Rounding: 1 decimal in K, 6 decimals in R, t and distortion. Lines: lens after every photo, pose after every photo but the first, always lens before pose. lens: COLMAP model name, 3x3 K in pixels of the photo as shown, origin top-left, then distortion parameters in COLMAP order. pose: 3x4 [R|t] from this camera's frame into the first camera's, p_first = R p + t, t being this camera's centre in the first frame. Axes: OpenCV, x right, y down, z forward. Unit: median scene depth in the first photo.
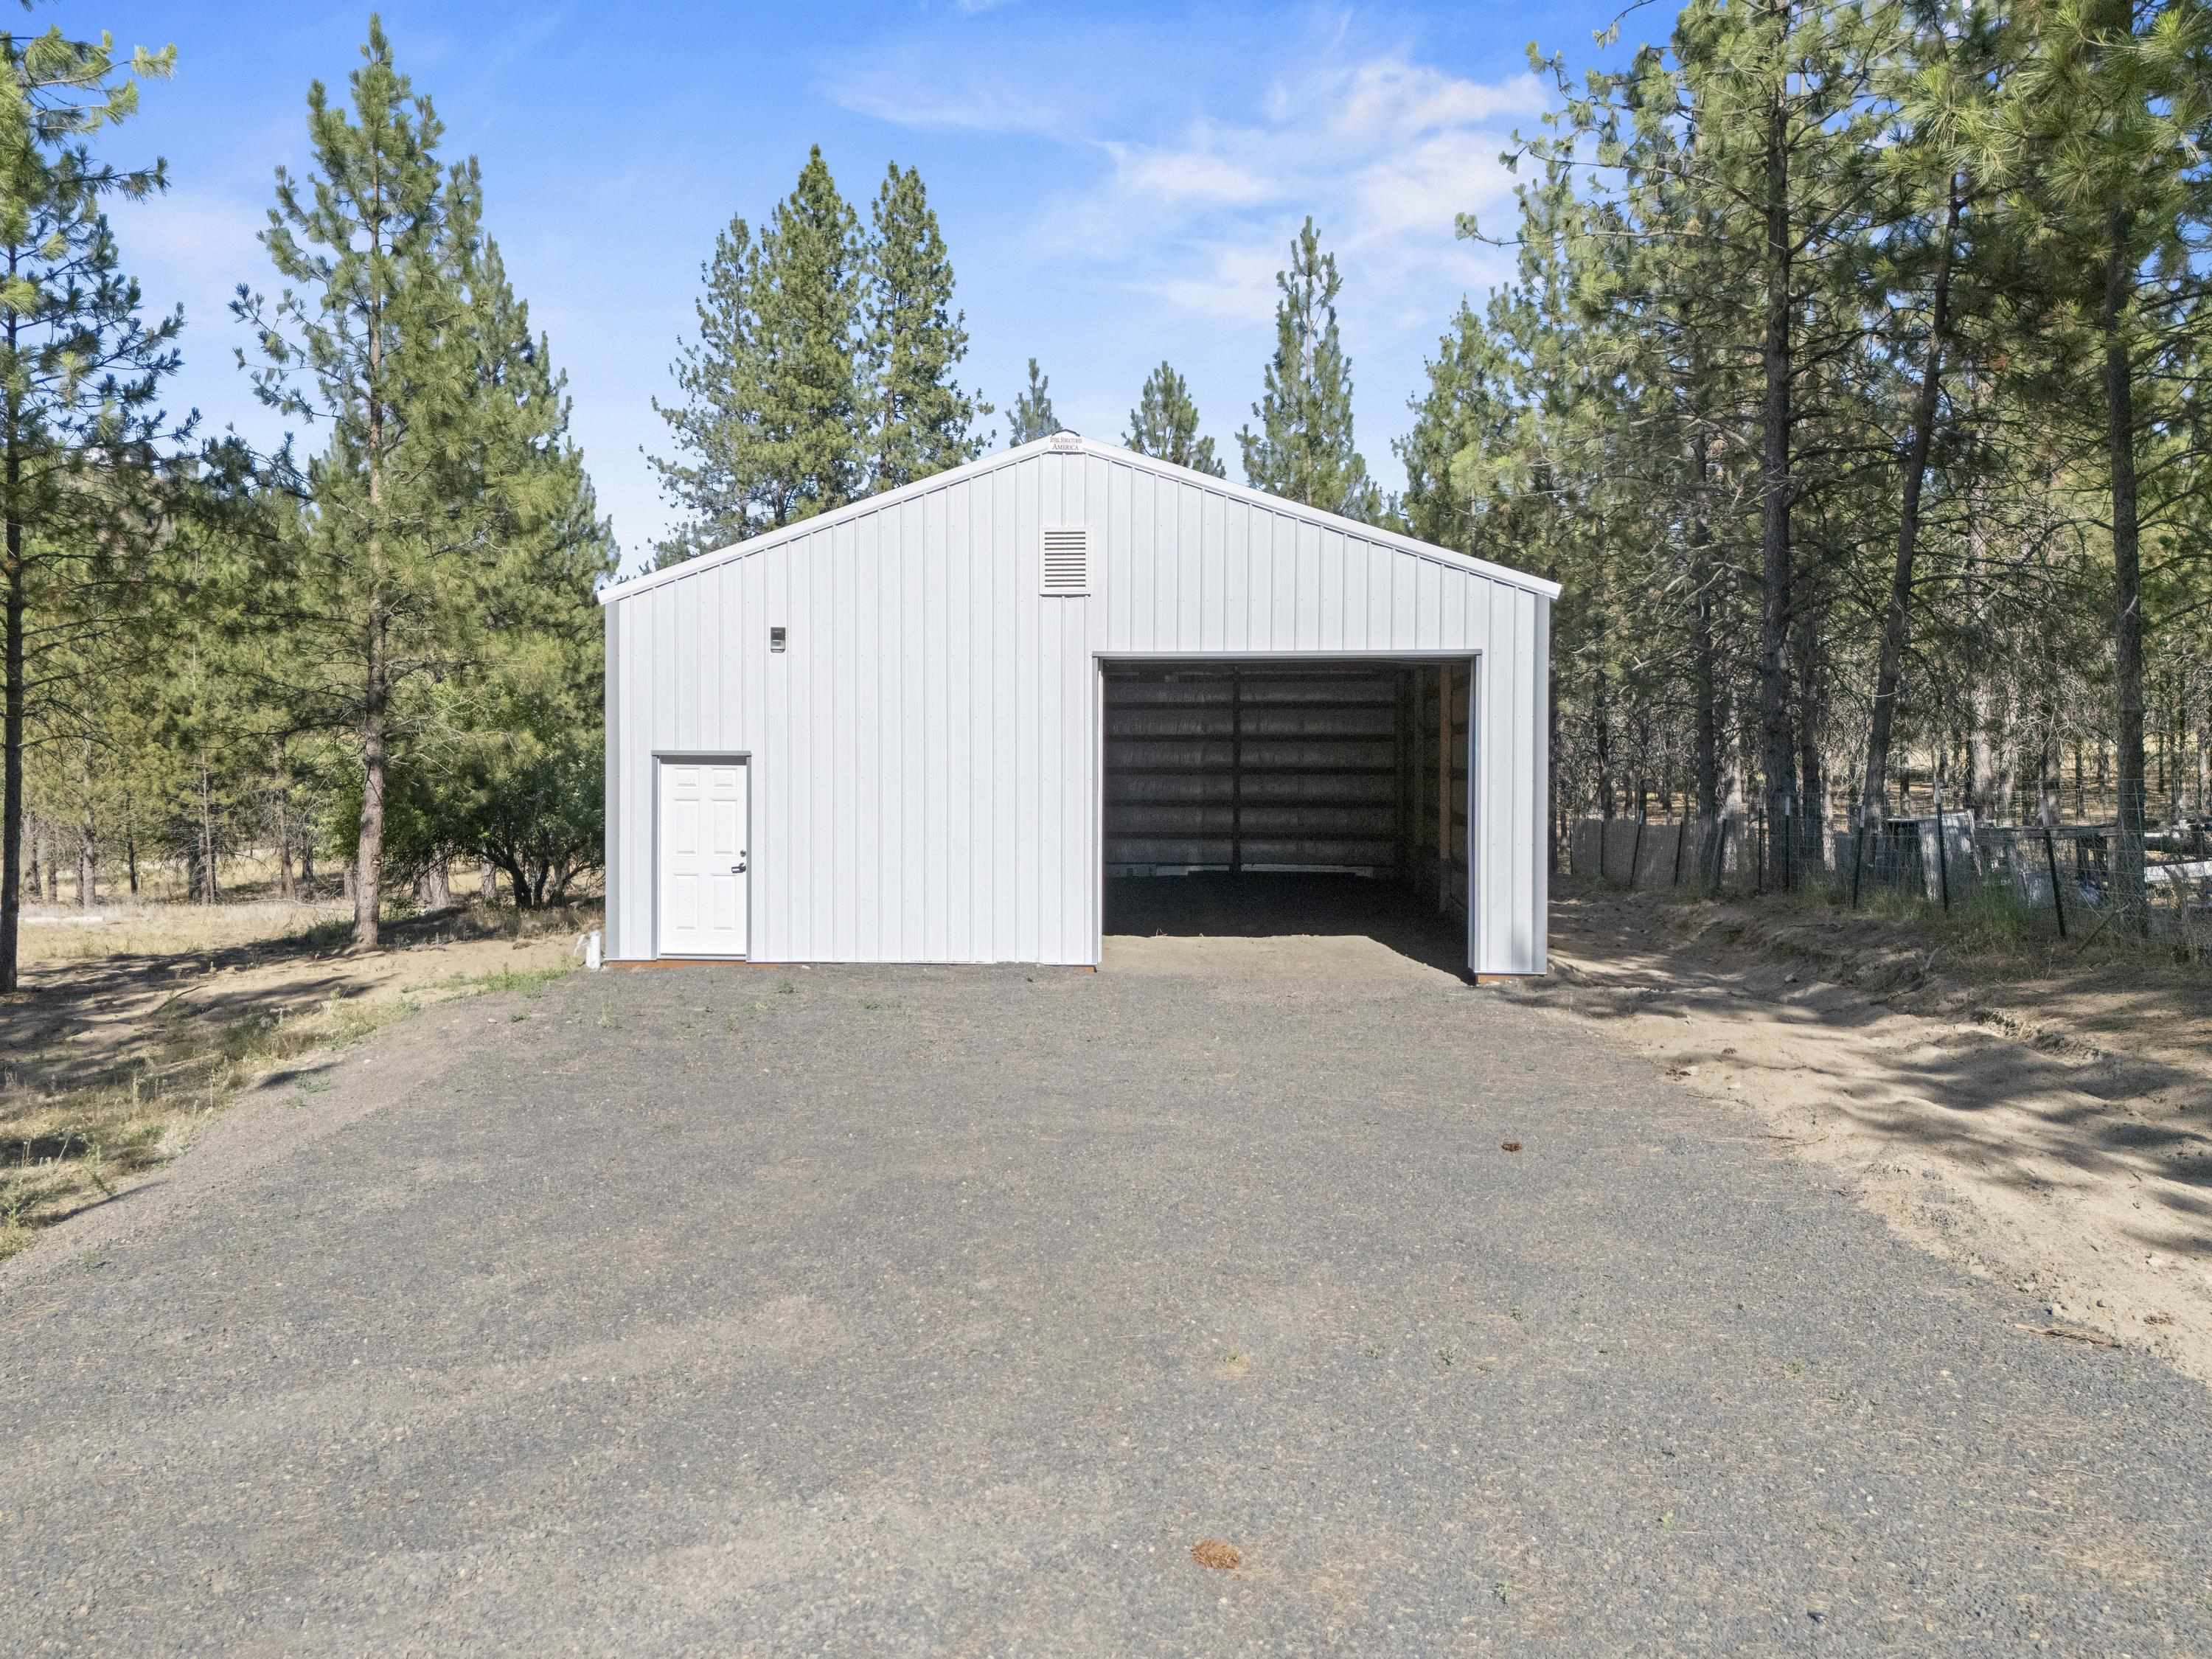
lens RADIAL K [[1593.9, 0, 1106.0], [0, 1593.9, 829.5], [0, 0, 1]] dist [0.147841, -0.186070]
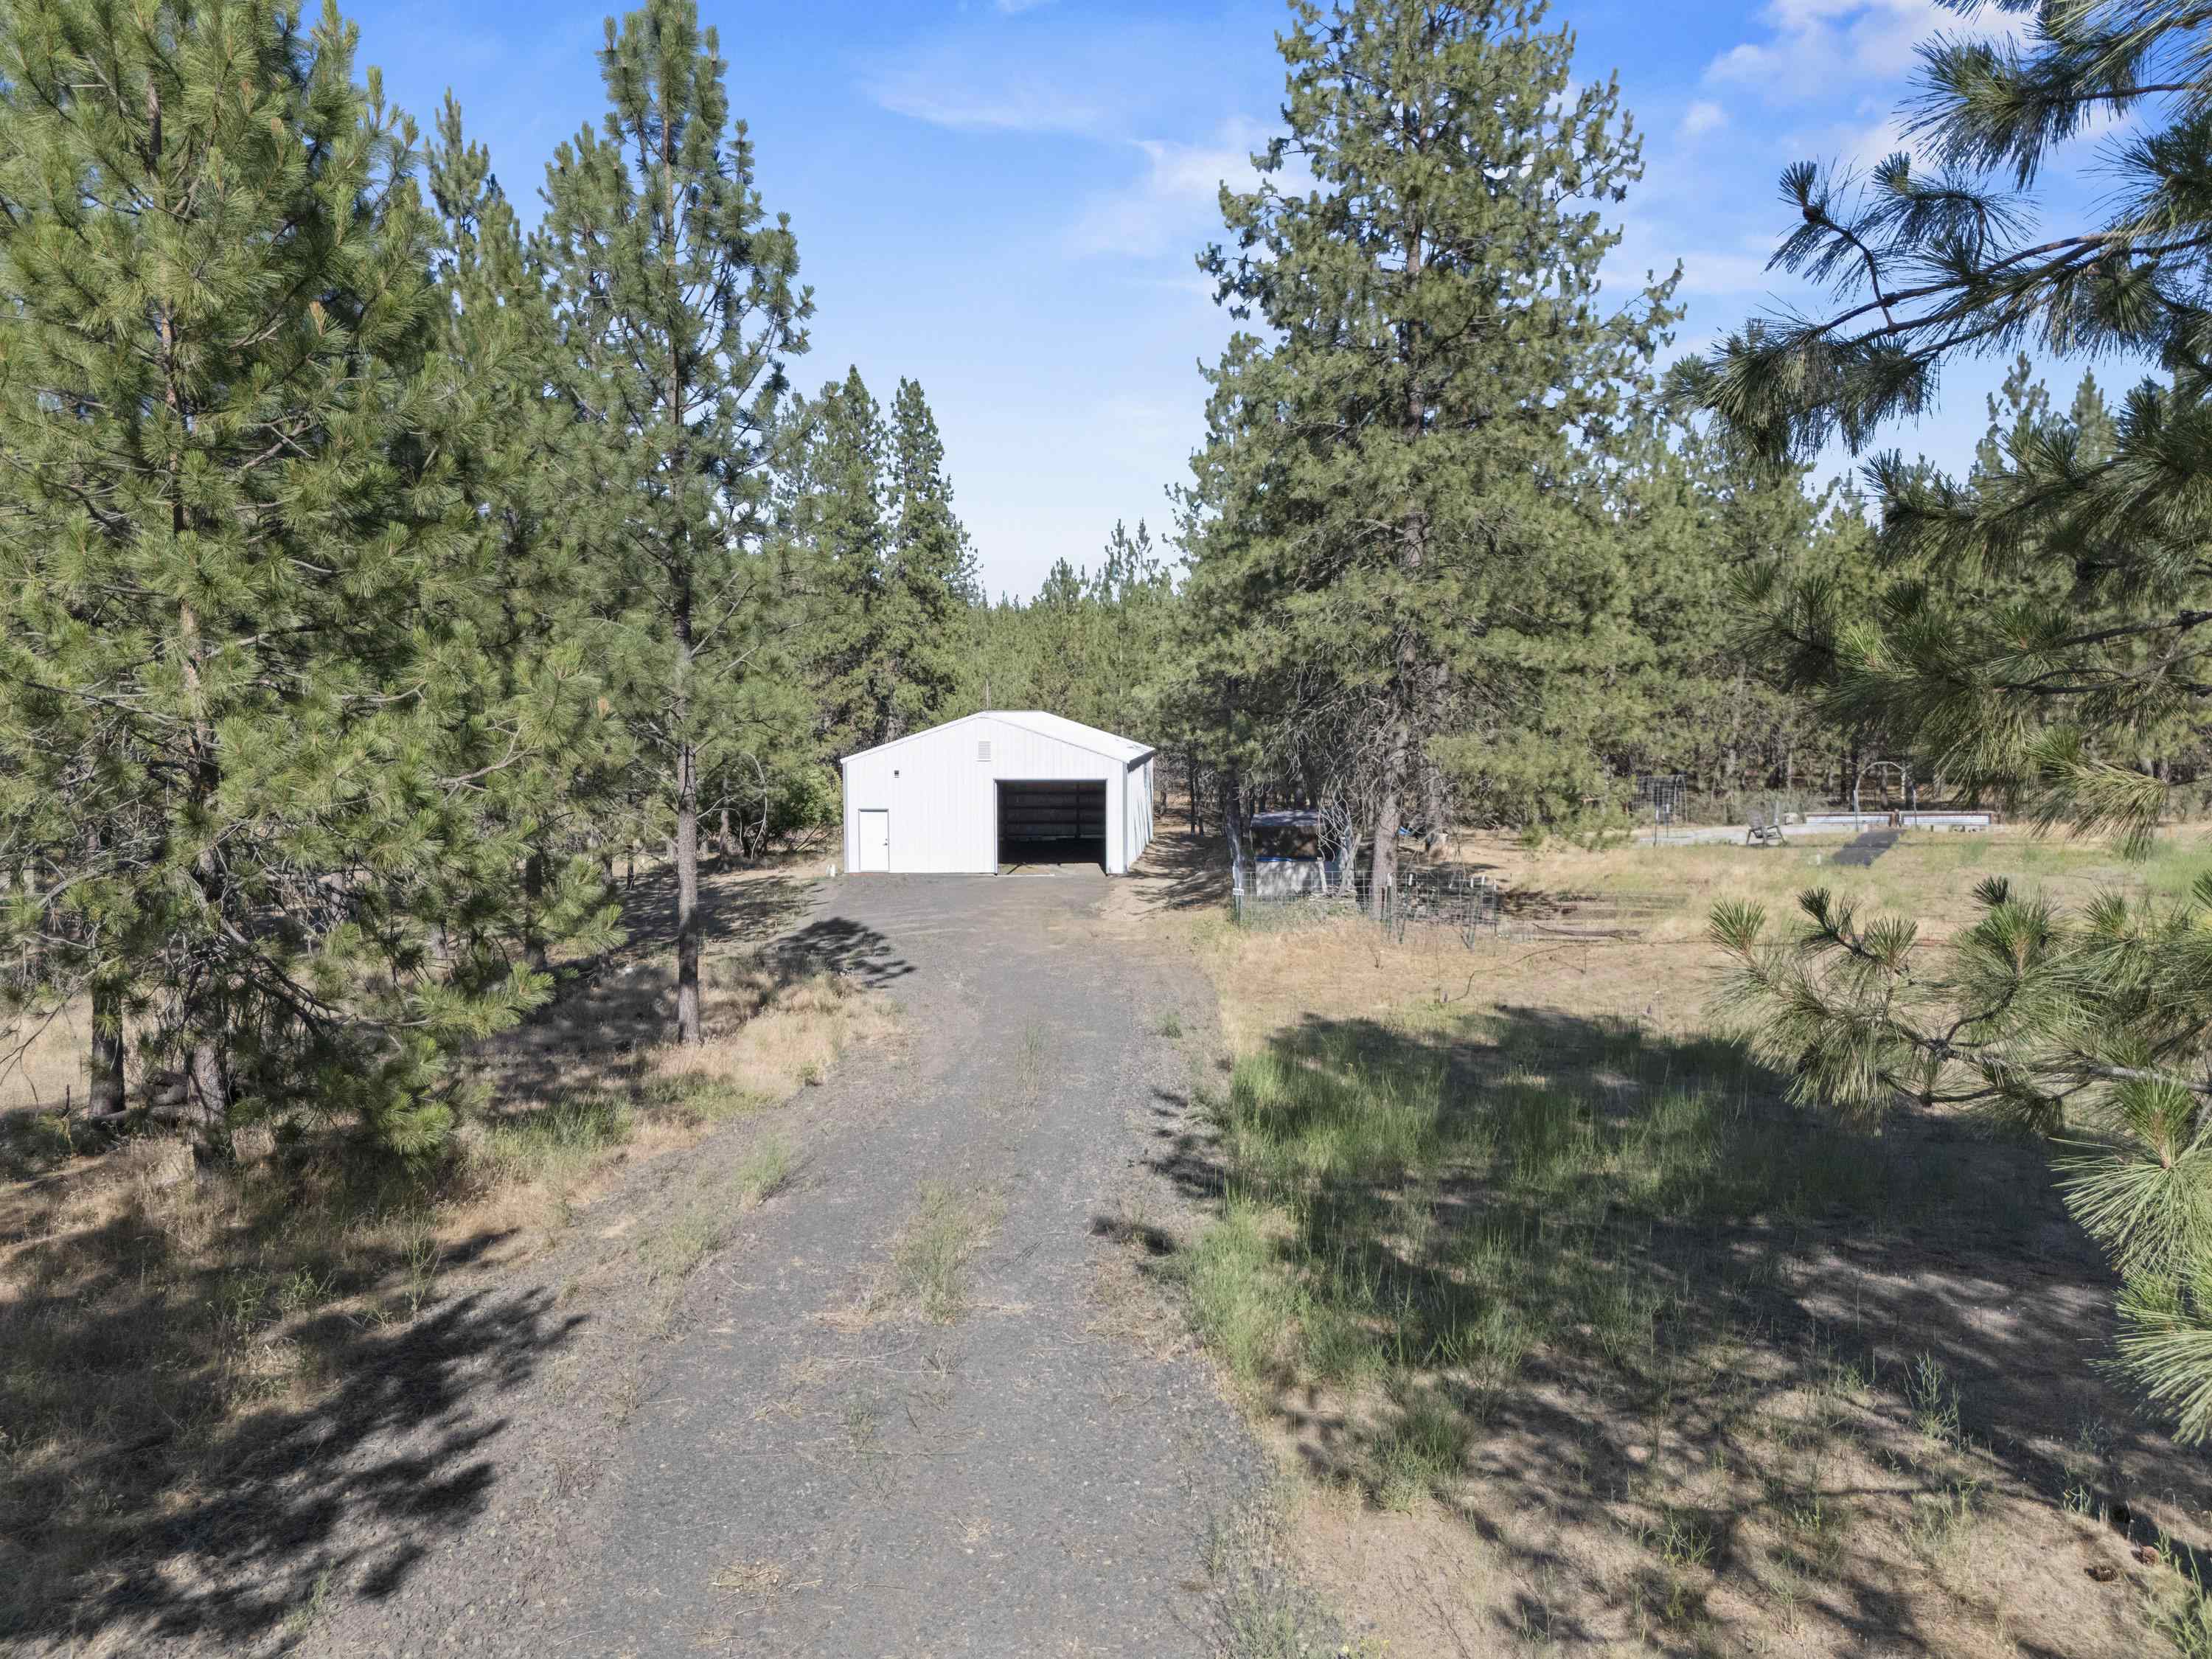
lens RADIAL K [[1593.9, 0, 1106.0], [0, 1593.9, 829.5], [0, 0, 1]] dist [0.147841, -0.186070]
pose [[0.999916, -0.010909, 0.006945, 0.048702], [0.010661, 0.999338, 0.034781, -0.028591], [-0.007320, -0.034704, 0.999371, -0.571562]]
